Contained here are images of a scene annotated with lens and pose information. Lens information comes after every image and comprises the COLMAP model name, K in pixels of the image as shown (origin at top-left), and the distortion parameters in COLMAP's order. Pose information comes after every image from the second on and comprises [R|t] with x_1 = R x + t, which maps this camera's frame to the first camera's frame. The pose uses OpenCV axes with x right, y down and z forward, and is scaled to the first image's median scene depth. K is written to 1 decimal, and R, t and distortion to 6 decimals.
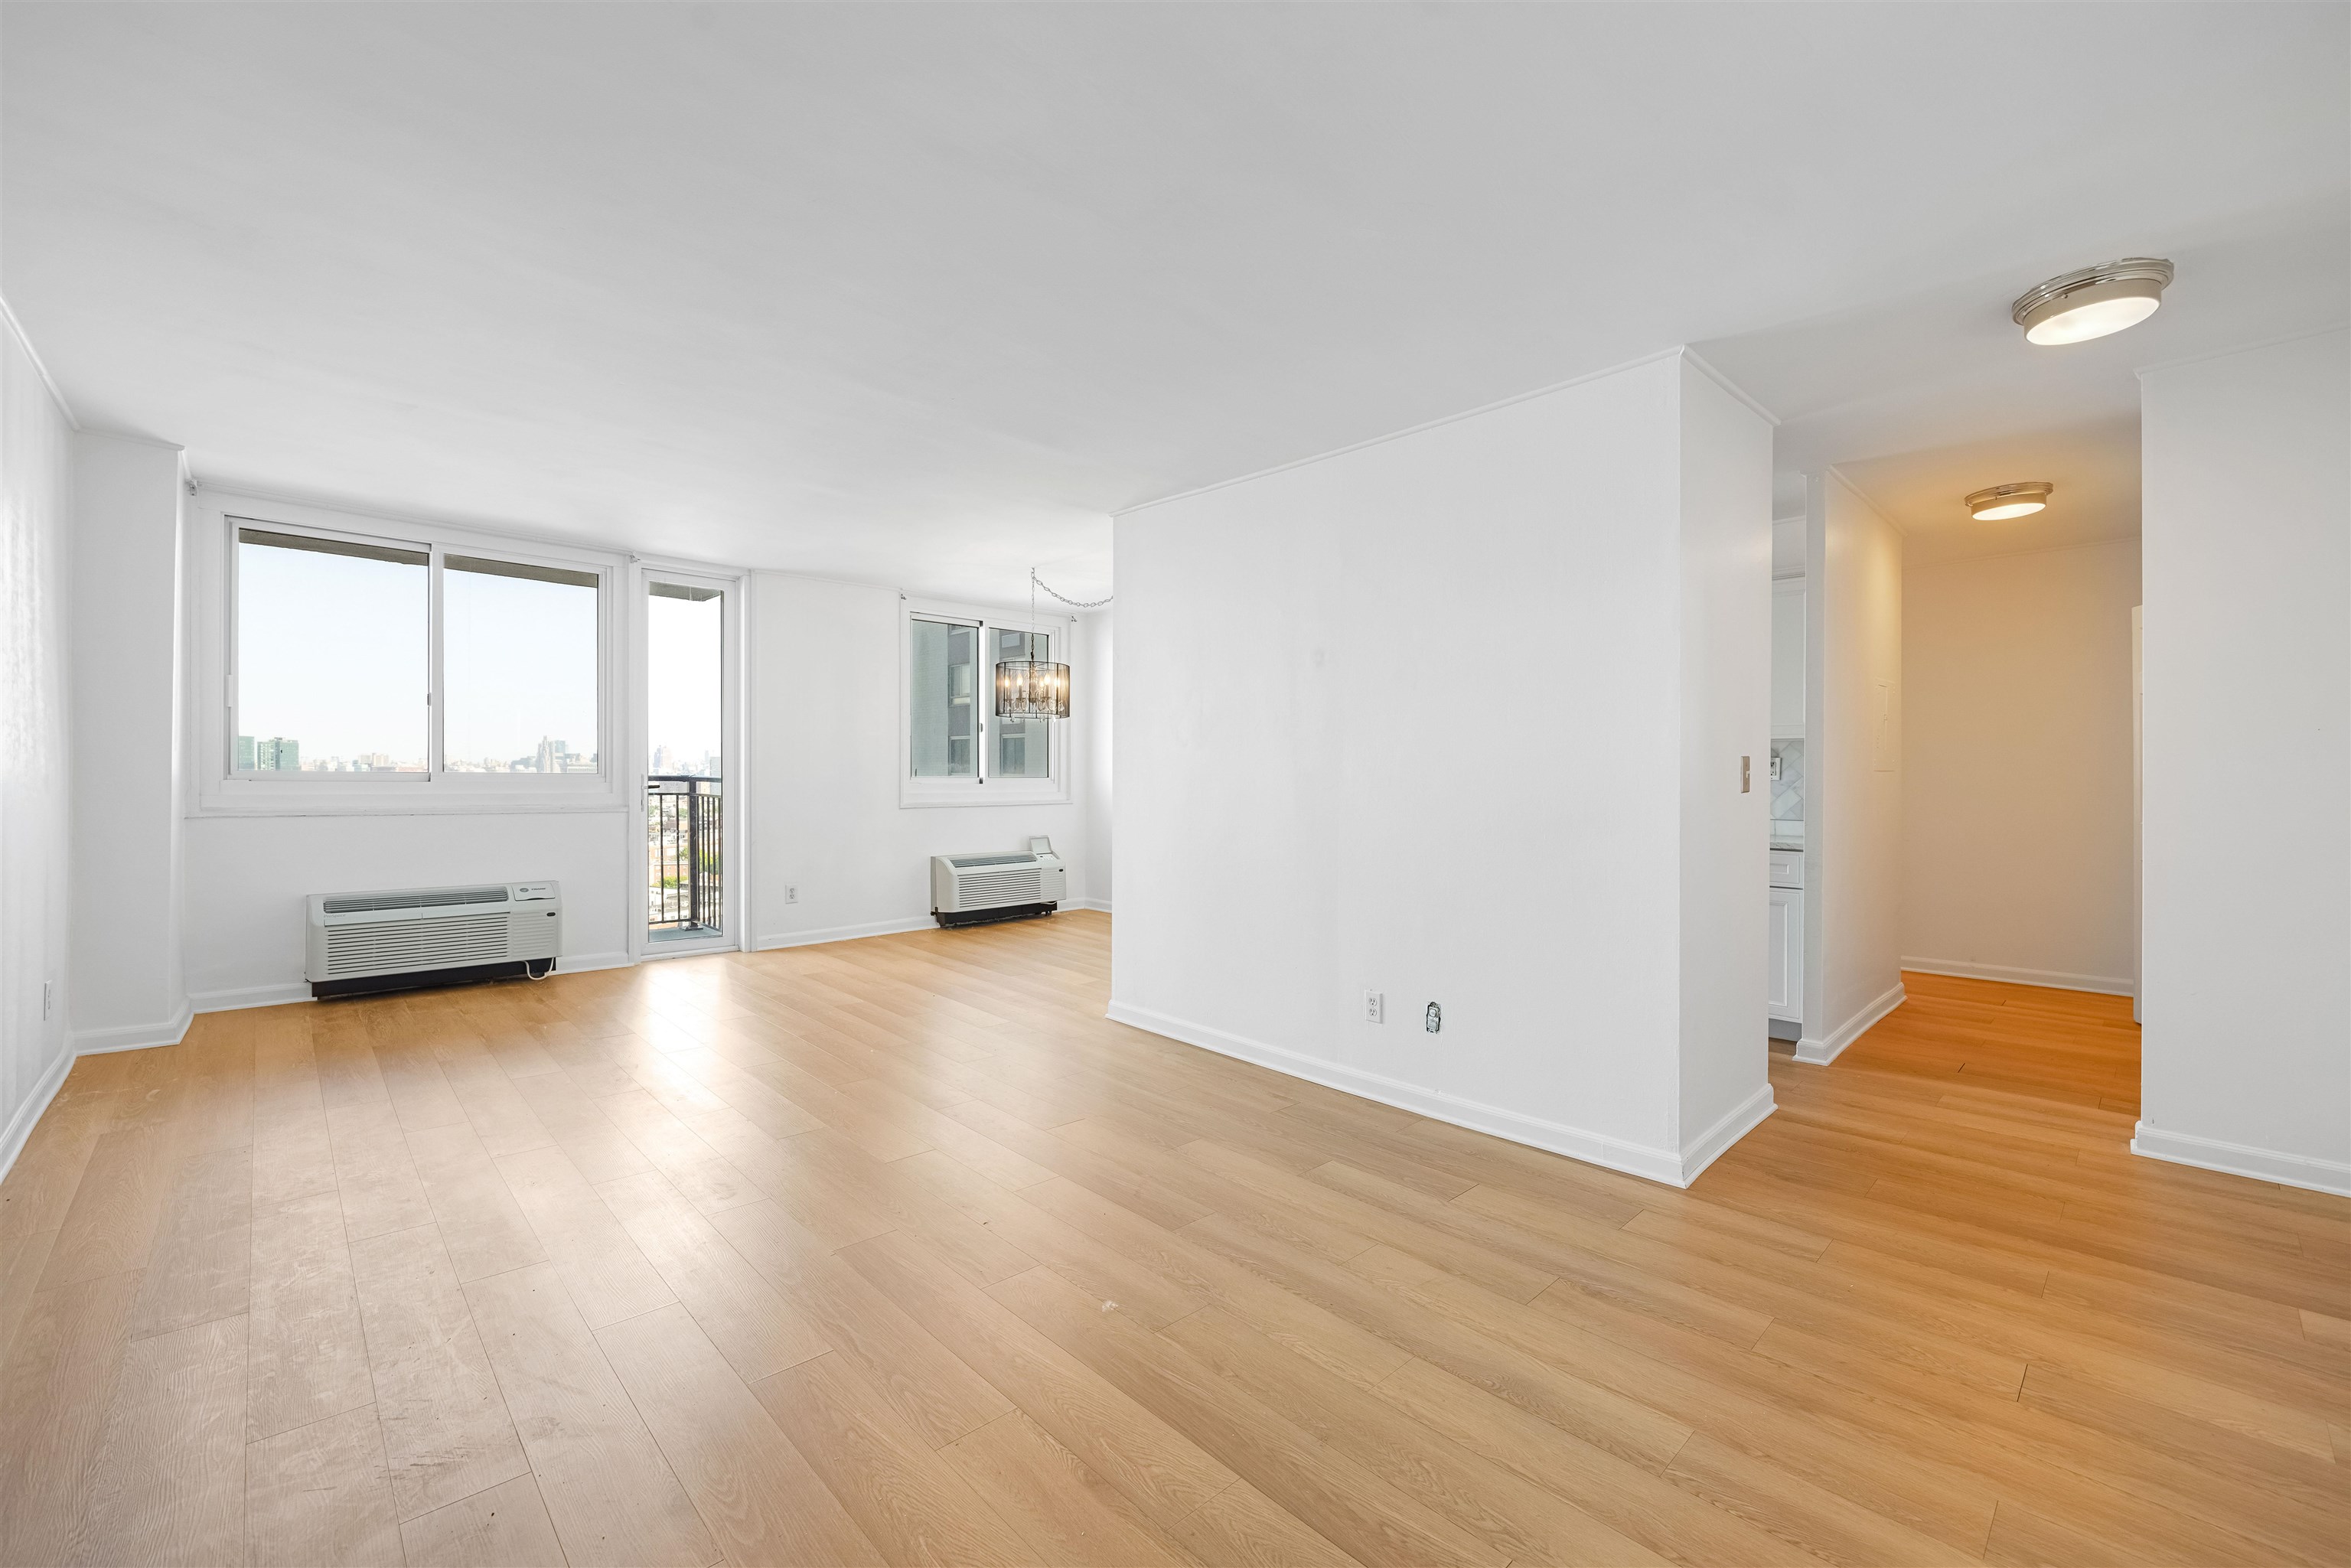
lens RADIAL K [[963.4, 0, 1166.3], [0, 963.4, 740.6], [0, 0, 1]] dist [-0.003622, 0.000066]
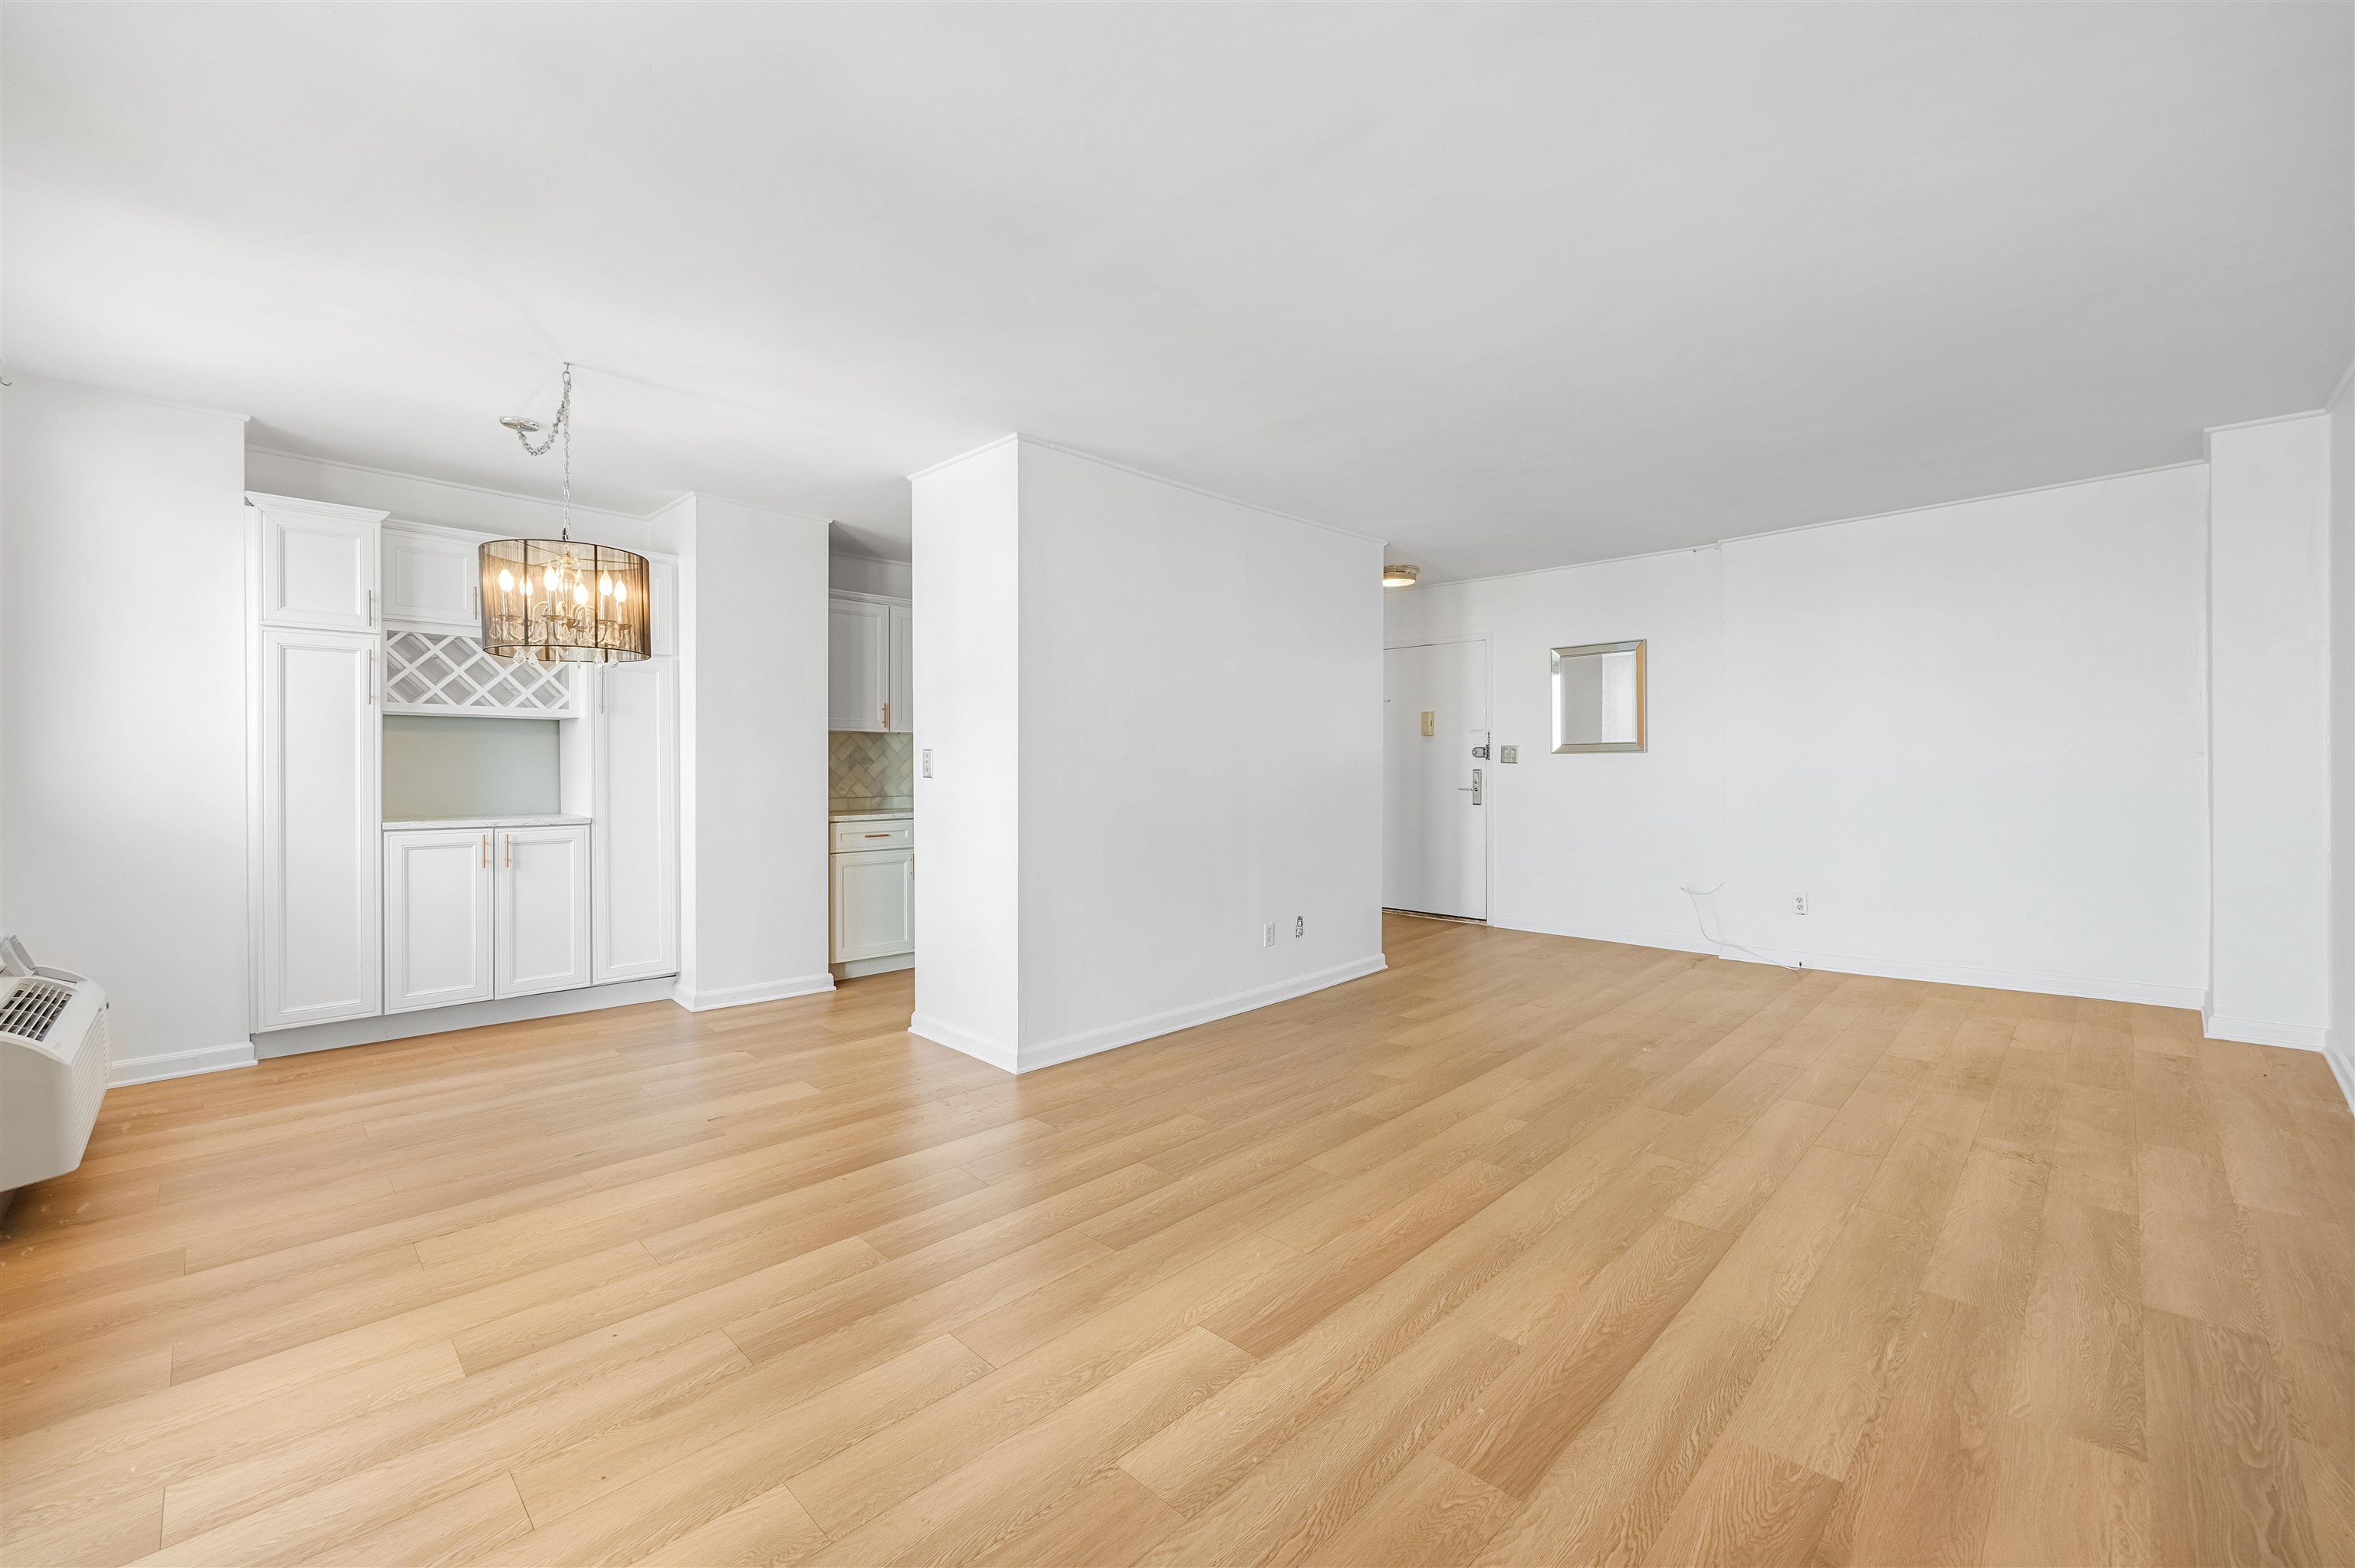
lens RADIAL K [[964.9, 0, 1168.2], [0, 964.9, 740.5], [0, 0, 1]] dist [-0.003622, 0.000066]
pose [[-0.036802, 0.020750, 0.999107, -0.558111], [-0.026558, 0.999411, -0.021735, 0.019256], [-0.998970, -0.027335, -0.036229, 0.593560]]
